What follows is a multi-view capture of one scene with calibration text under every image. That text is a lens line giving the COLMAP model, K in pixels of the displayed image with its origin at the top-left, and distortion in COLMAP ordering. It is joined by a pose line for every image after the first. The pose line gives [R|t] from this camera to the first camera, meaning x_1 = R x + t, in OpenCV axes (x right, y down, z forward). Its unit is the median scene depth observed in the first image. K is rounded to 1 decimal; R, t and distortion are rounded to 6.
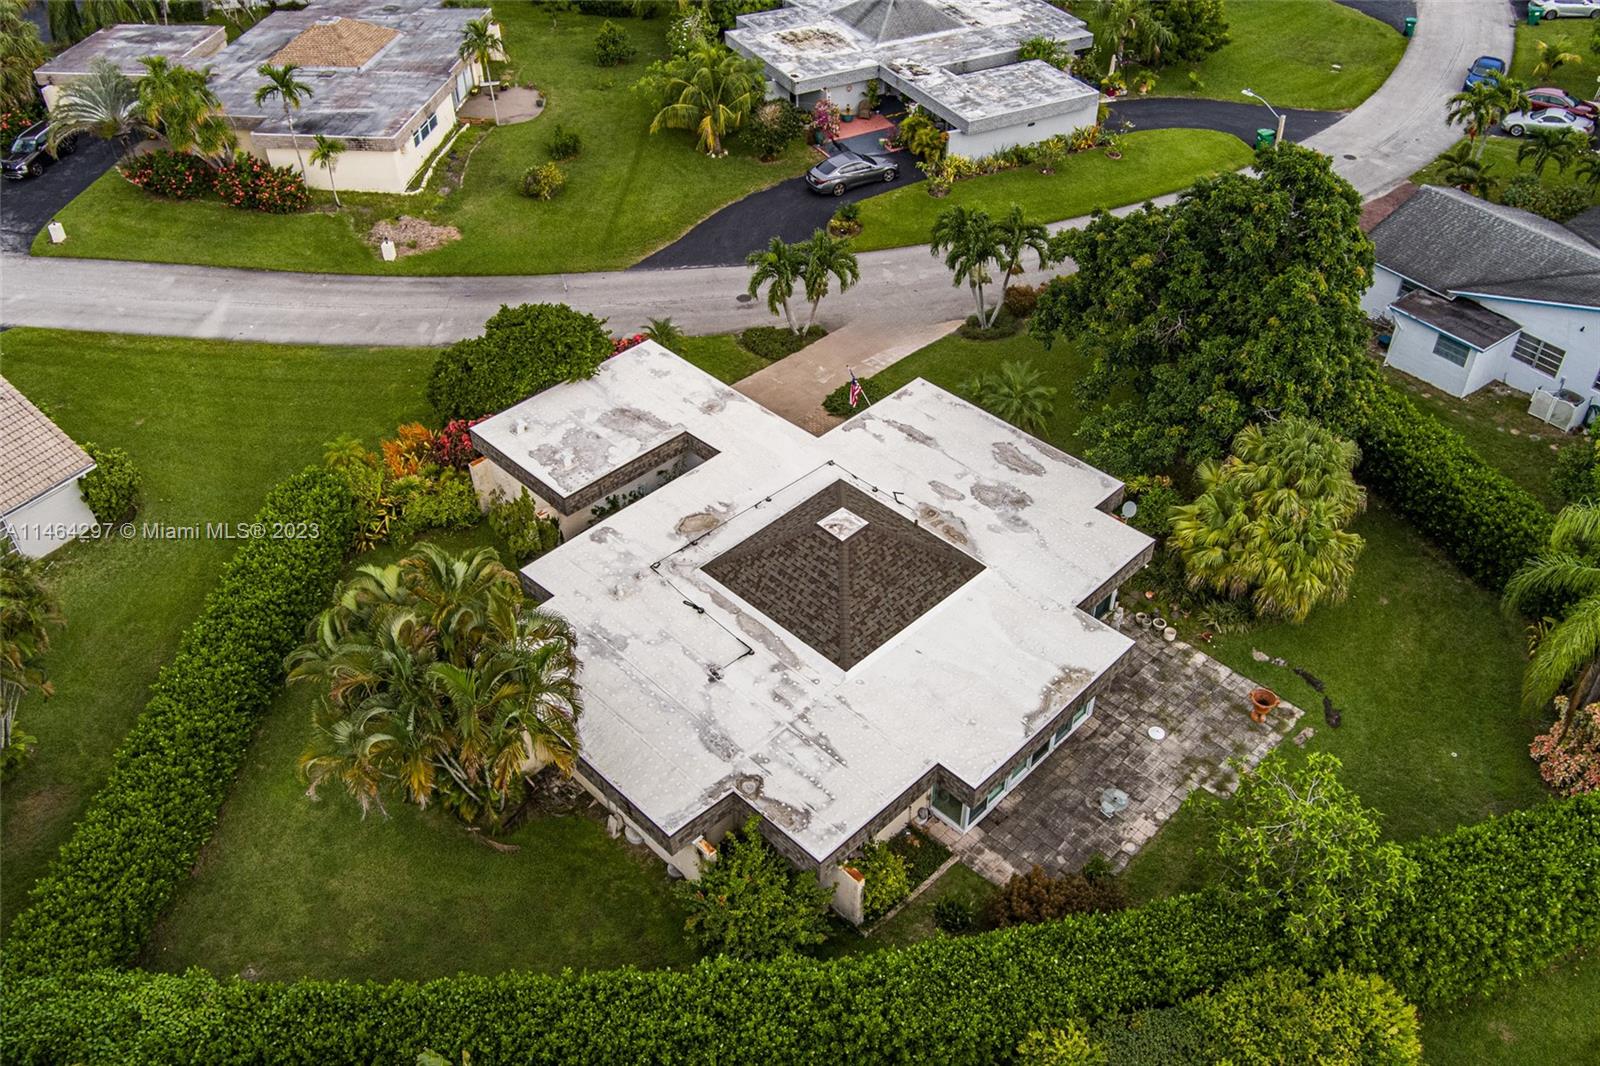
lens RADIAL K [[1297.4, 0, 802.3], [0, 1297.4, 523.1], [0, 0, 1]] dist [-0.080261, 0.034089]
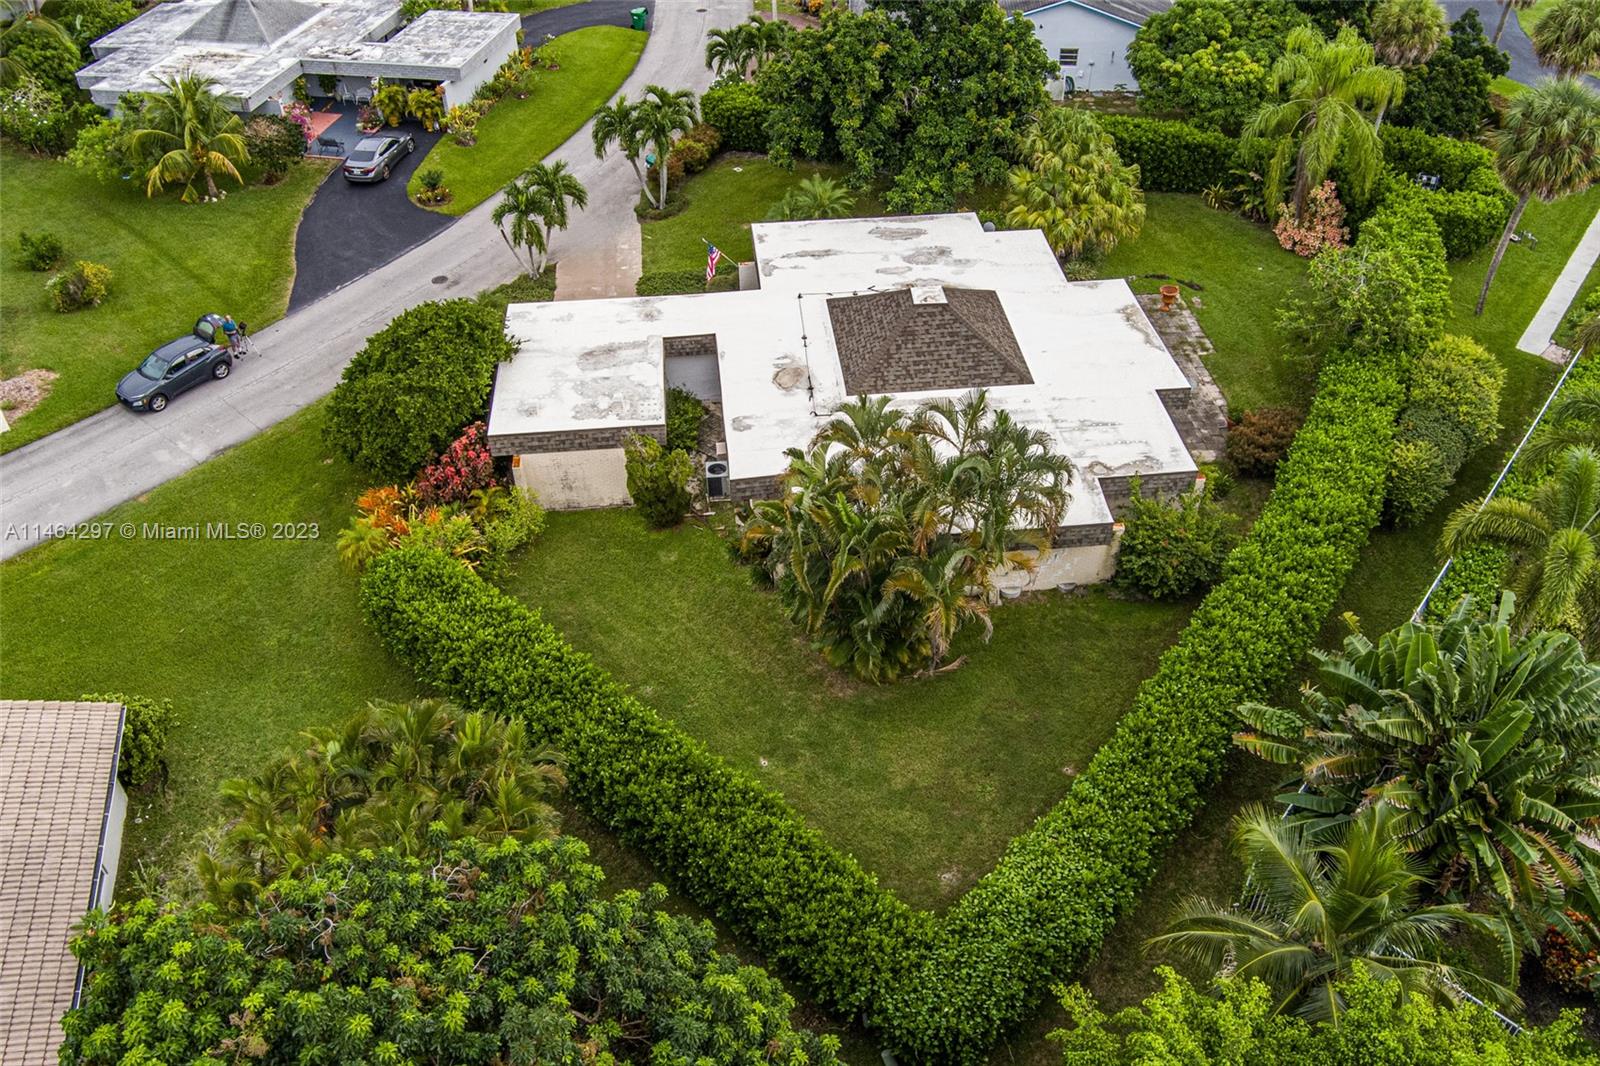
lens RADIAL K [[1297.4, 0, 796.5], [0, 1297.4, 529.9], [0, 0, 1]] dist [-0.080261, 0.034089]
pose [[0.634401, -0.492934, 0.595442, -0.752464], [0.499576, 0.849265, 0.170799, -0.069987], [-0.589881, 0.189113, 0.785033, 0.202983]]
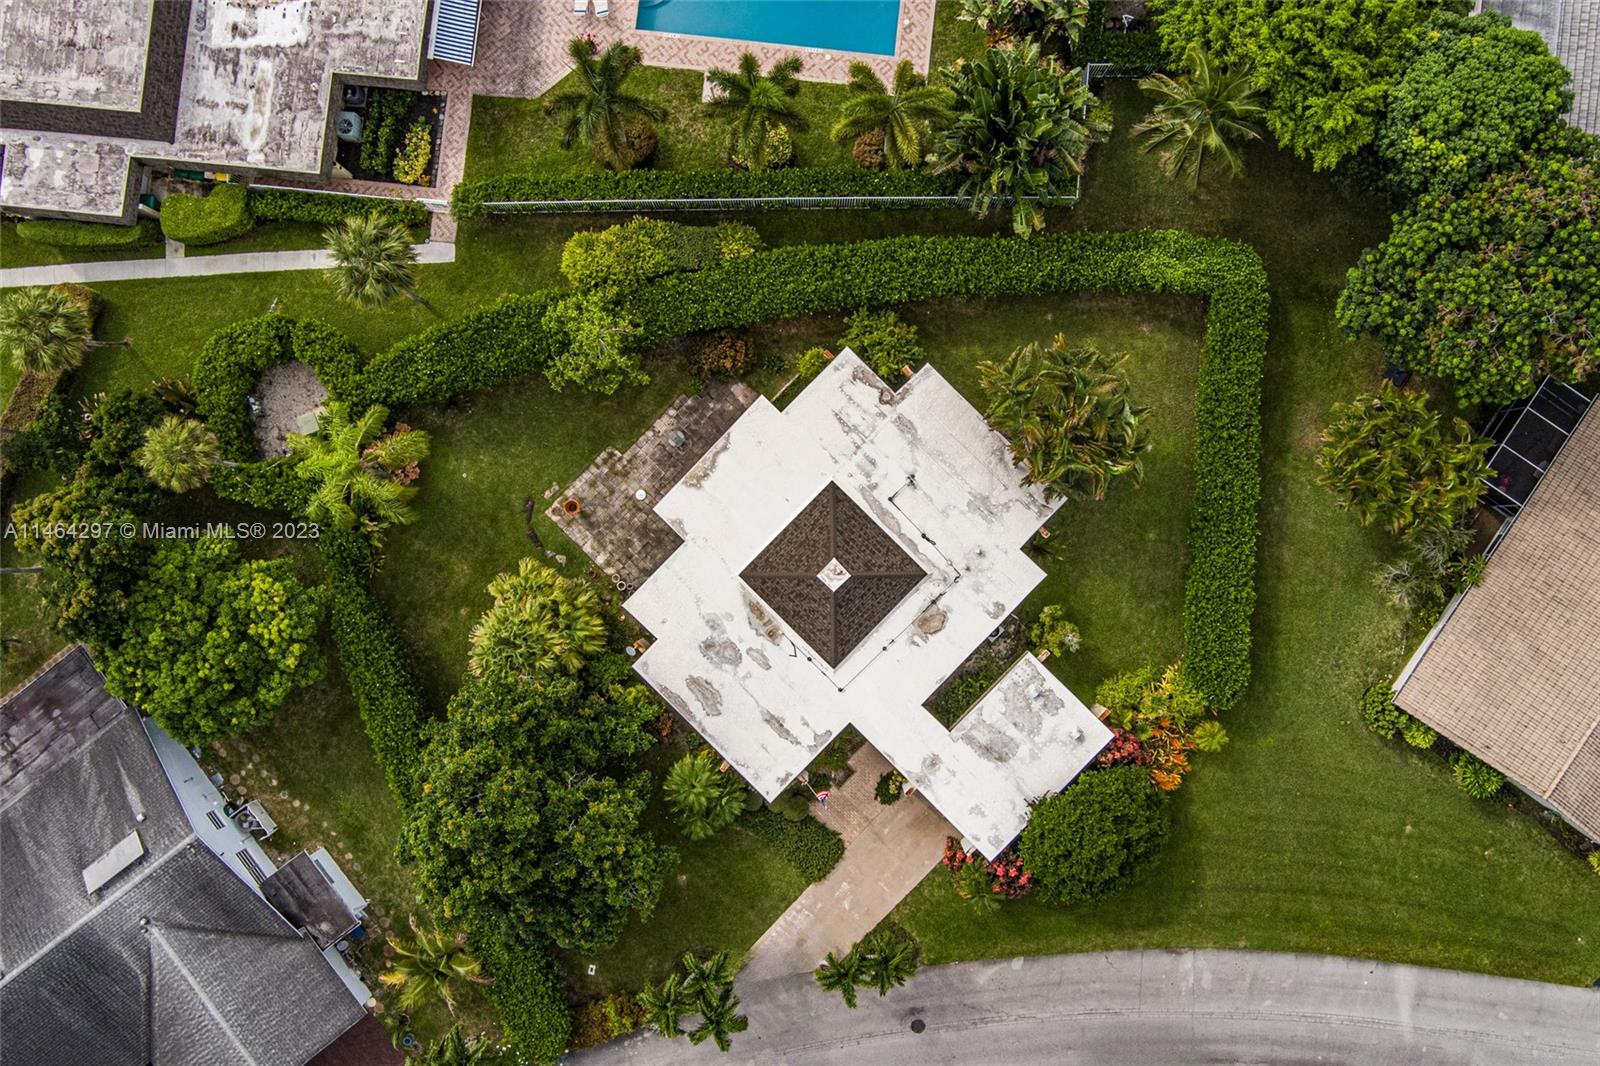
lens RADIAL K [[1297.4, 0, 803.8], [0, 1297.4, 531.0], [0, 0, 1]] dist [-0.080261, 0.034089]
pose [[-0.999597, 0.014265, 0.024542, 0.026172], [0.009853, -0.636465, 0.771243, -1.050784], [0.026622, 0.771174, 0.636068, -0.006693]]
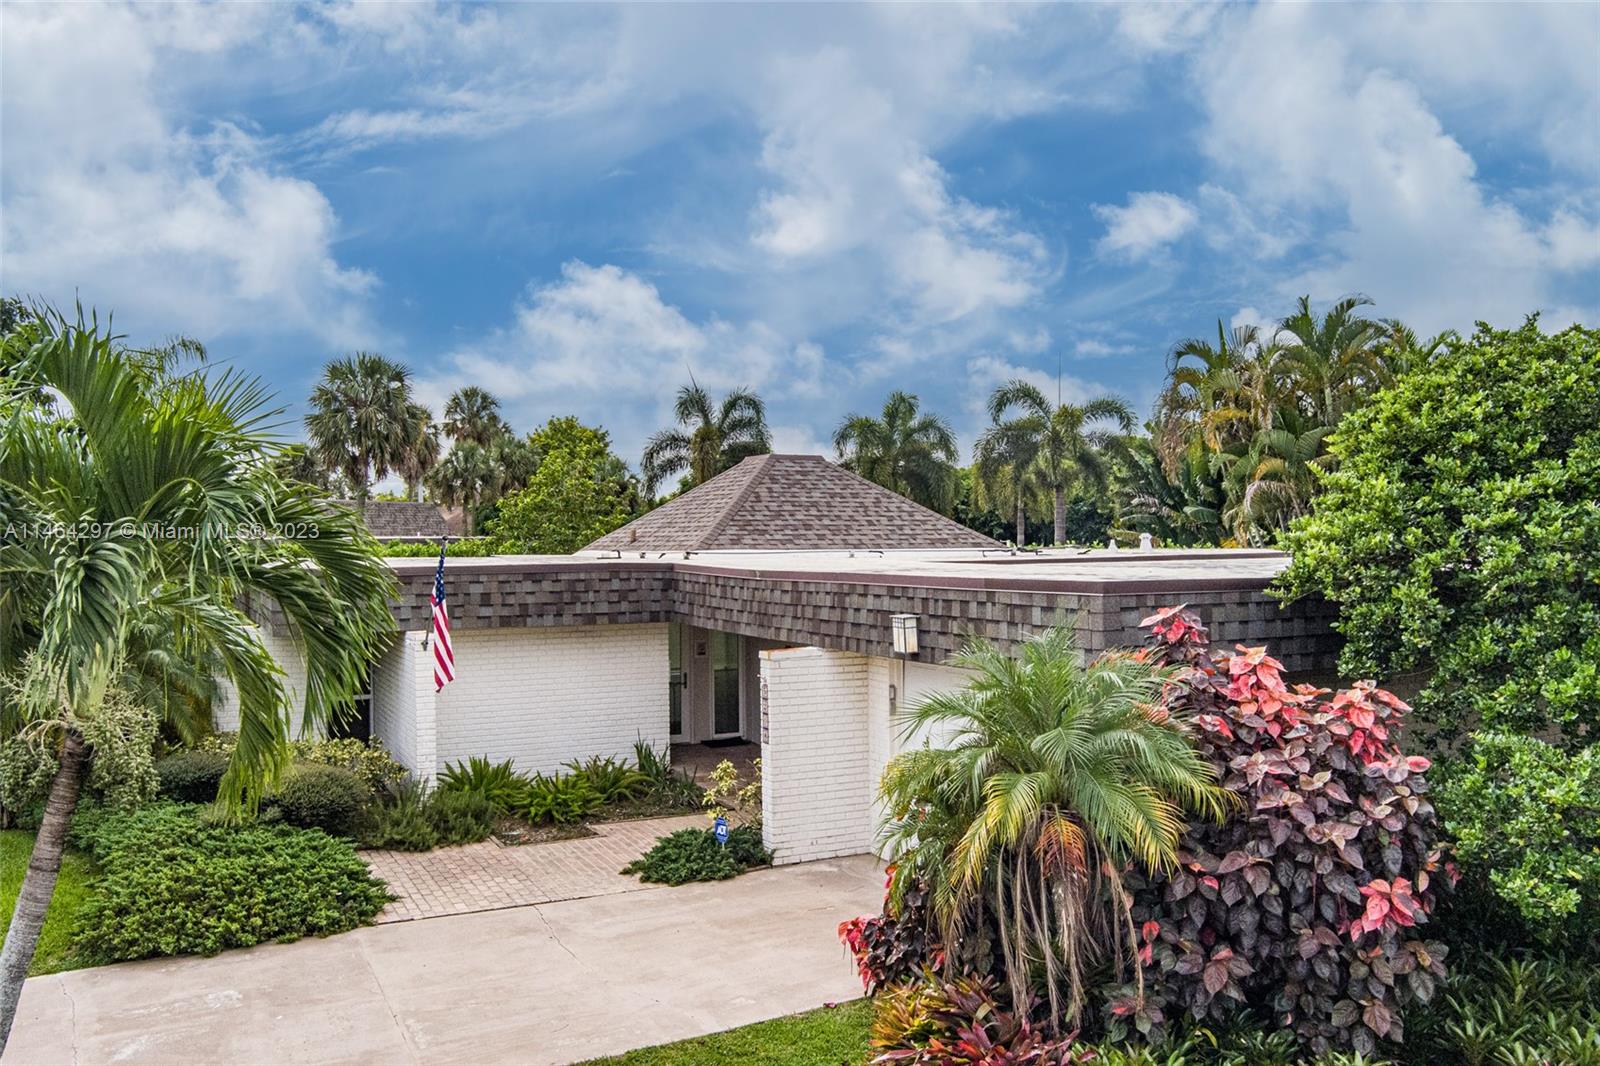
lens RADIAL K [[1297.4, 0, 794.9], [0, 1297.4, 522.1], [0, 0, 1]] dist [-0.080261, 0.034089]
pose [[-0.950595, 0.025549, 0.309382, -0.162267], [0.215592, 0.771401, 0.598716, -0.334026], [-0.223361, 0.635837, -0.738798, 1.384336]]
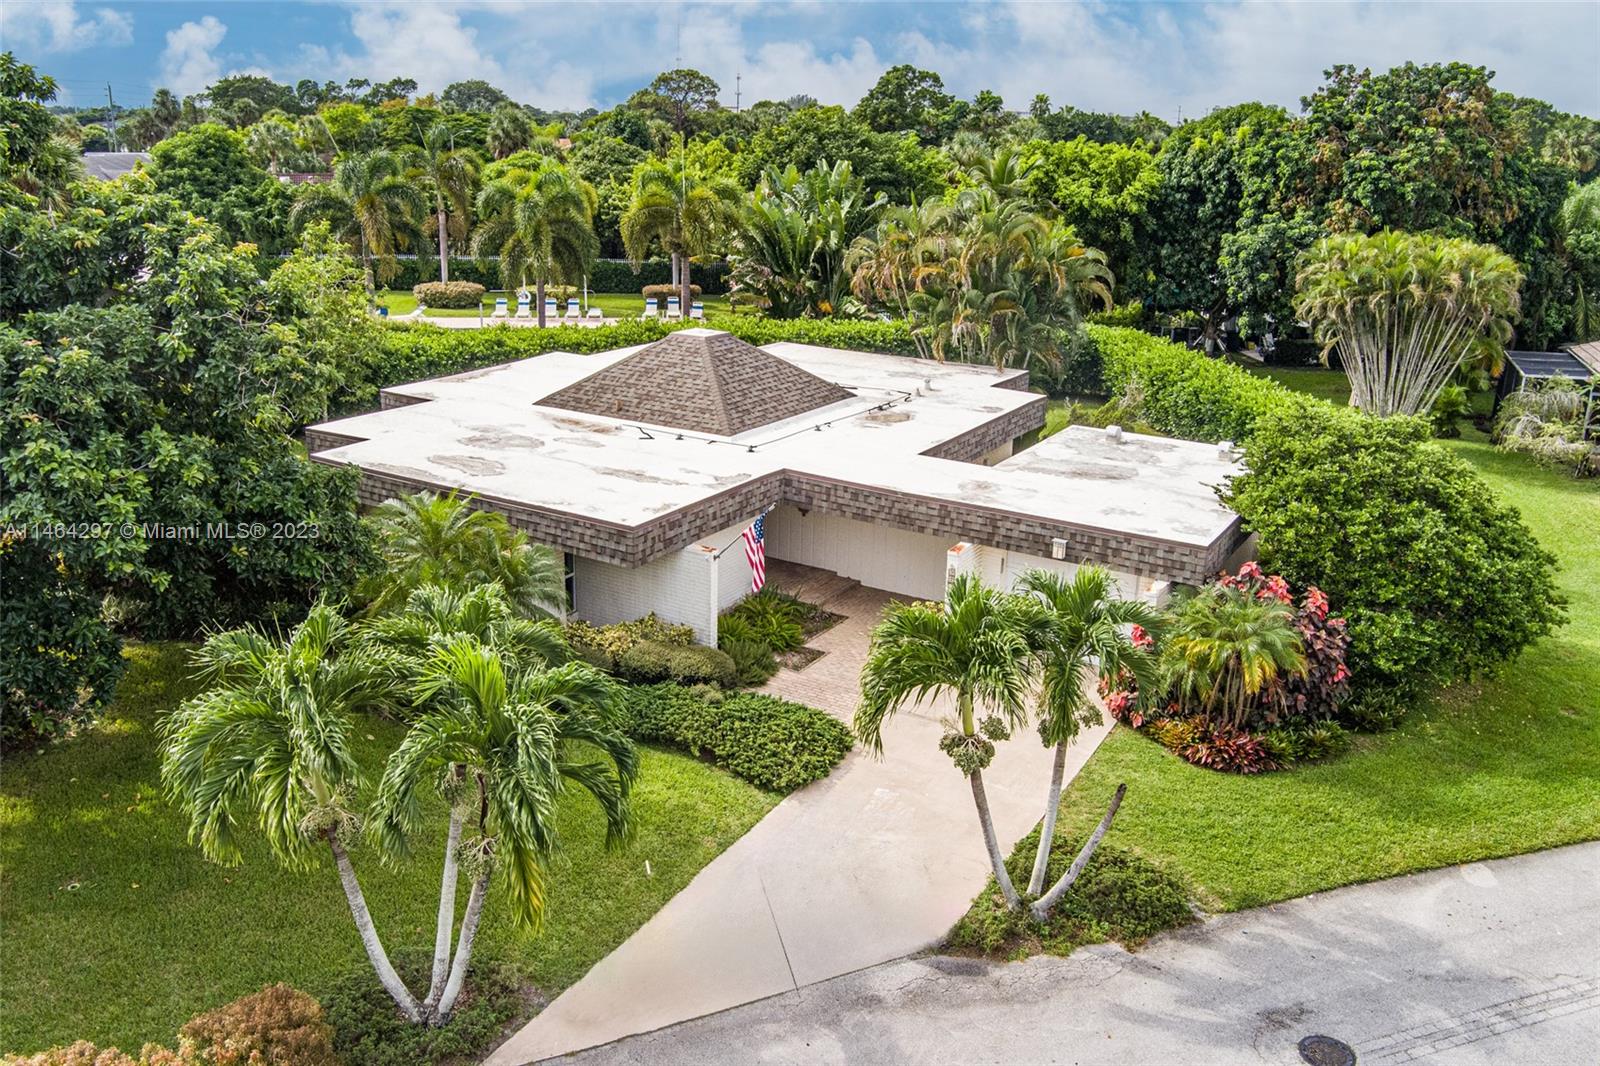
lens RADIAL K [[1297.4, 0, 799.6], [0, 1297.4, 528.8], [0, 0, 1]] dist [-0.080261, 0.034089]
pose [[-0.970178, 0.063131, -0.234027, 0.166726], [-0.164066, 0.539674, 0.825732, -0.617377], [0.178428, 0.839503, -0.513223, 1.457026]]
